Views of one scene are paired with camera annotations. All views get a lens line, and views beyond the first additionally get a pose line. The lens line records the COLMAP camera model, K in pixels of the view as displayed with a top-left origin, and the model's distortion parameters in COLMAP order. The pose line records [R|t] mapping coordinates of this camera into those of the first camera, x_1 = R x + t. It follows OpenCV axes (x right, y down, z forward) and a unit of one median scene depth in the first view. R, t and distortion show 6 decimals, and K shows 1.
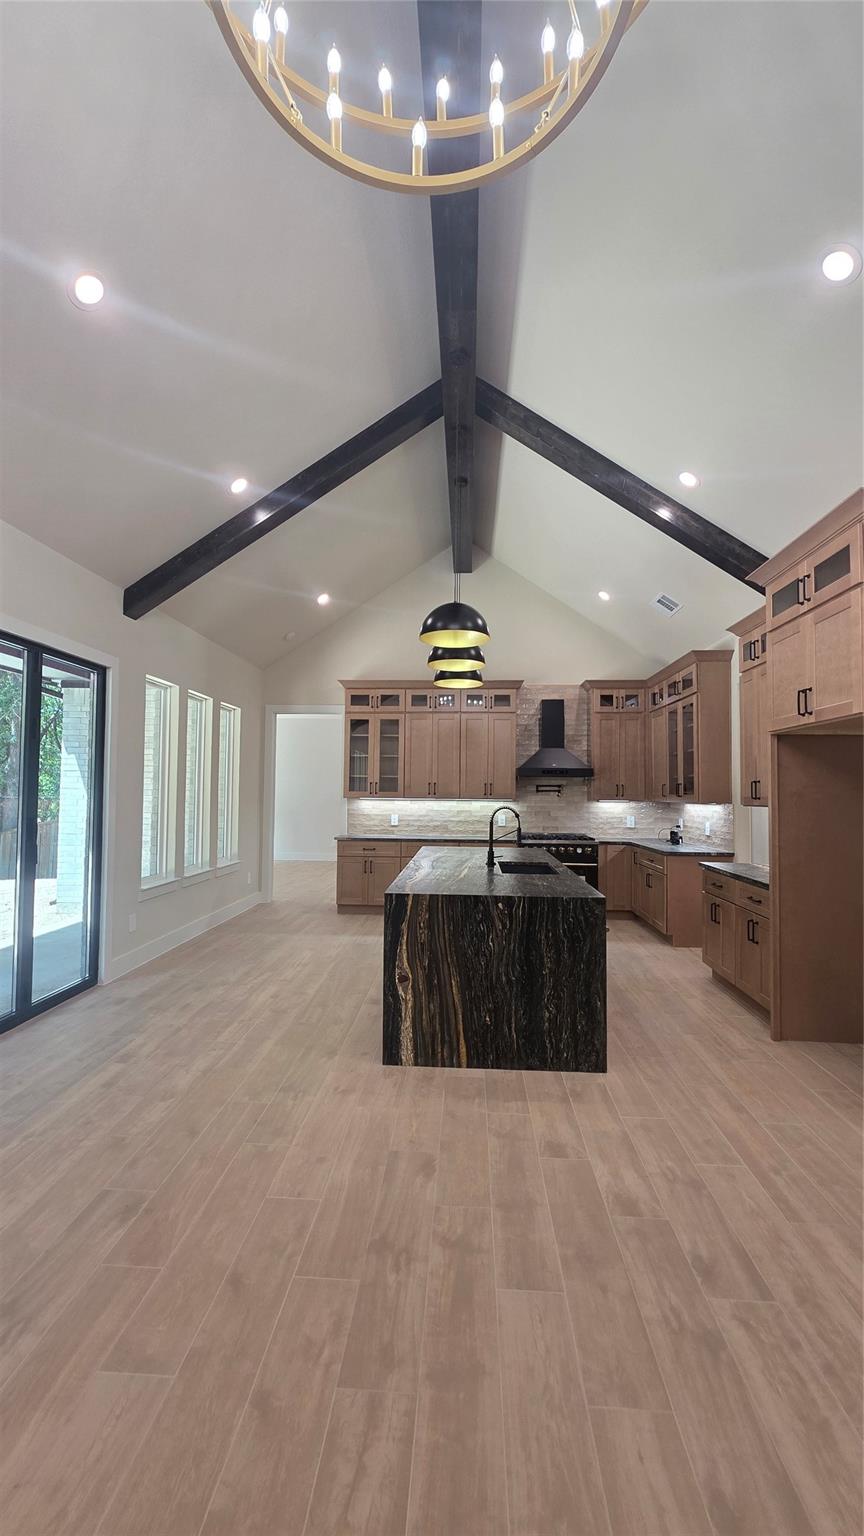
lens RADIAL K [[610.6, 0, 424.2], [0, 610.6, 770.7], [0, 0, 1]] dist [-0.001023, -0.000087]
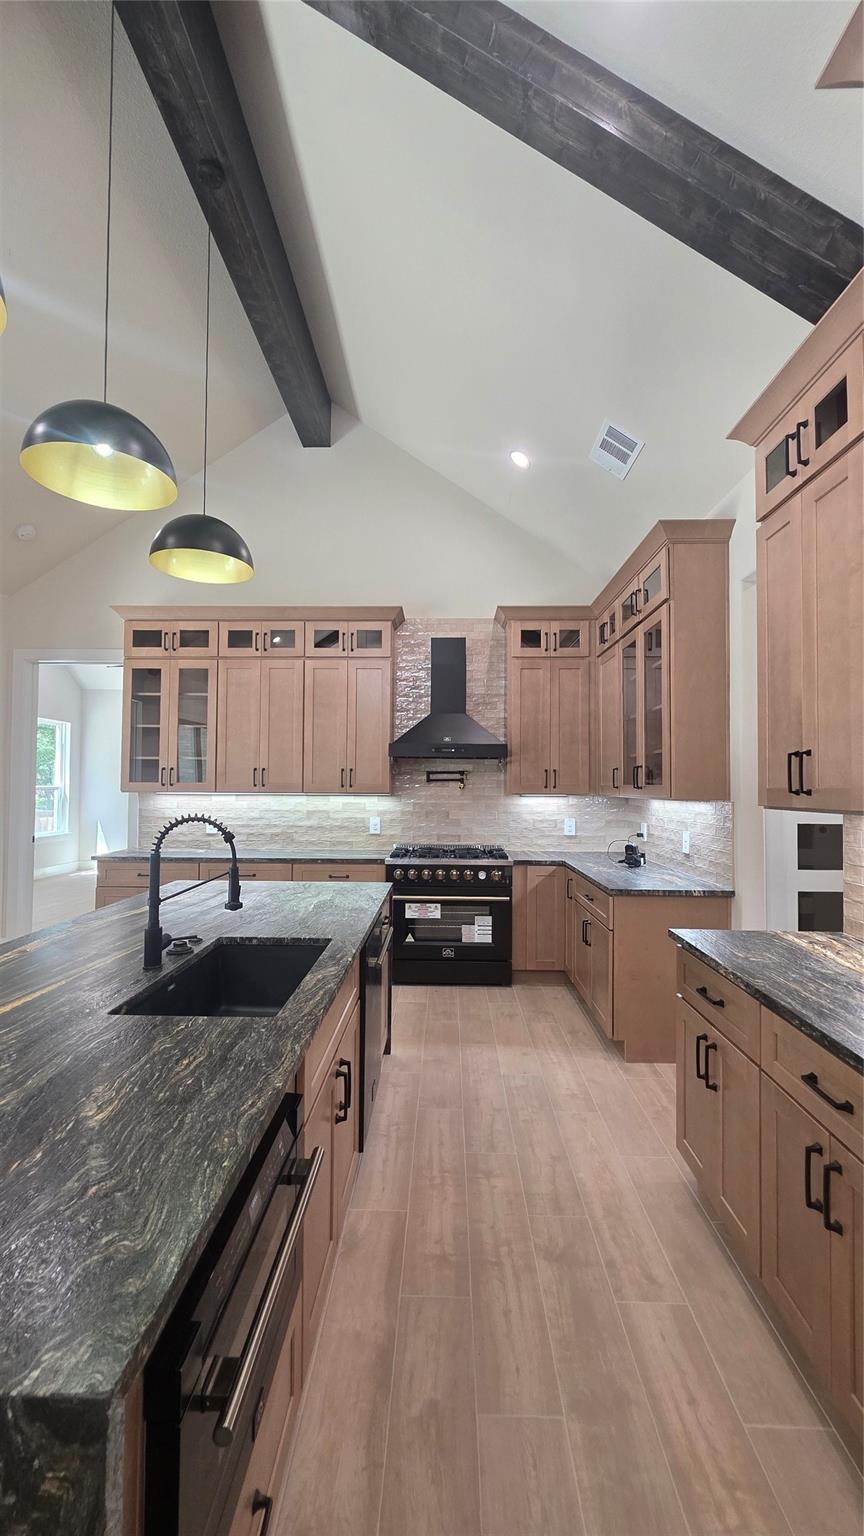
lens RADIAL K [[610.6, 0, 424.2], [0, 610.6, 770.7], [0, 0, 1]] dist [-0.001023, -0.000087]
pose [[0.999407, -0.002910, 0.034298, 0.165362], [0.002488, 0.999921, 0.012337, 0.015311], [-0.034332, -0.012244, 0.999335, 0.362957]]
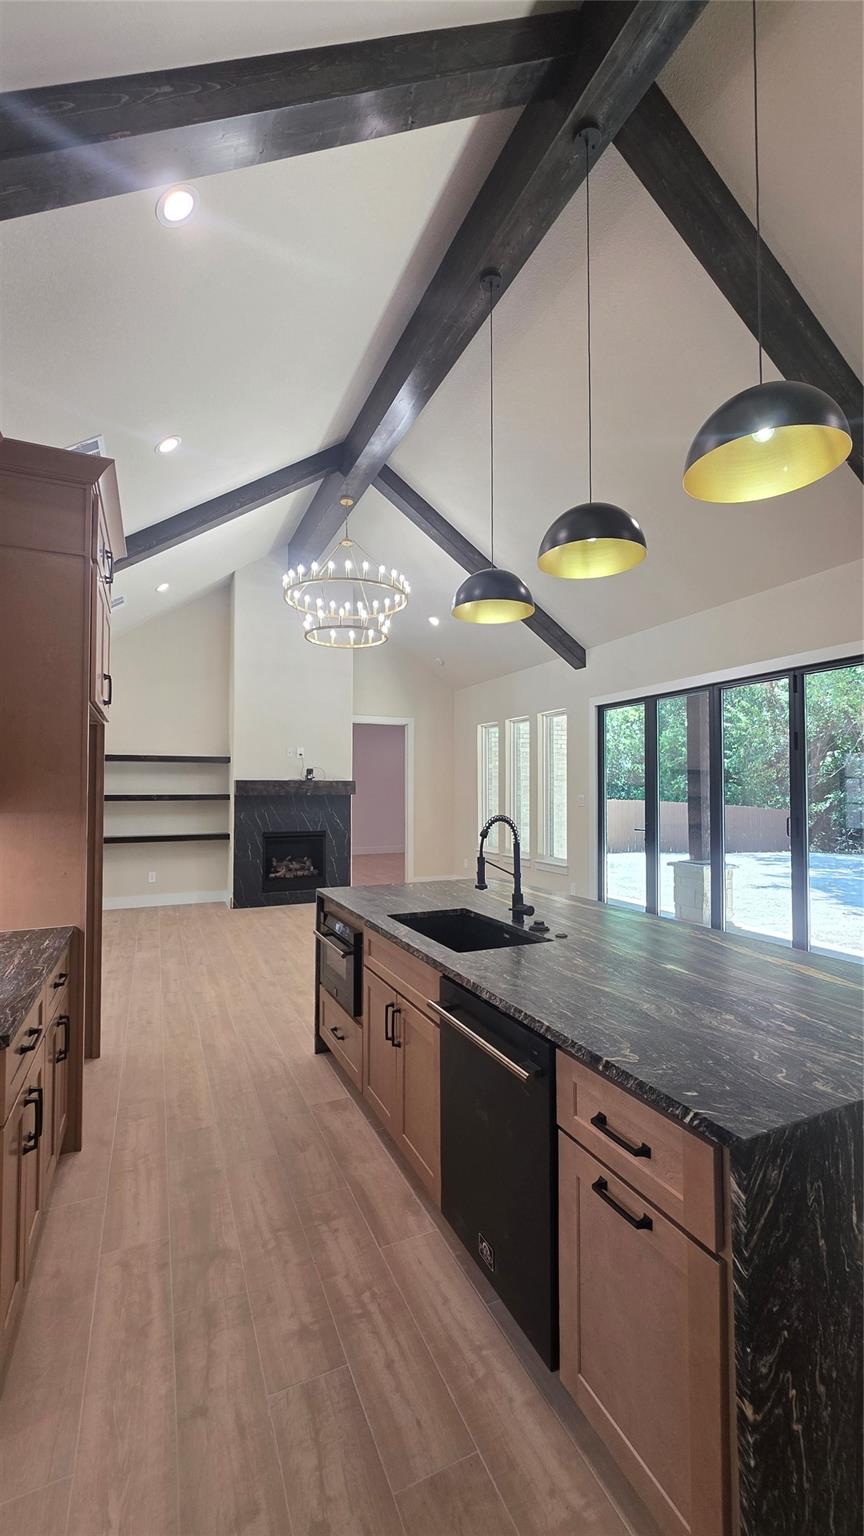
lens RADIAL K [[610.6, 0, 424.2], [0, 610.6, 770.7], [0, 0, 1]] dist [-0.001023, -0.000087]
pose [[-0.884479, -0.030644, -0.465573, 0.277856], [0.003267, 0.997410, -0.071857, 0.034909], [0.466569, -0.065078, -0.882088, 0.893253]]
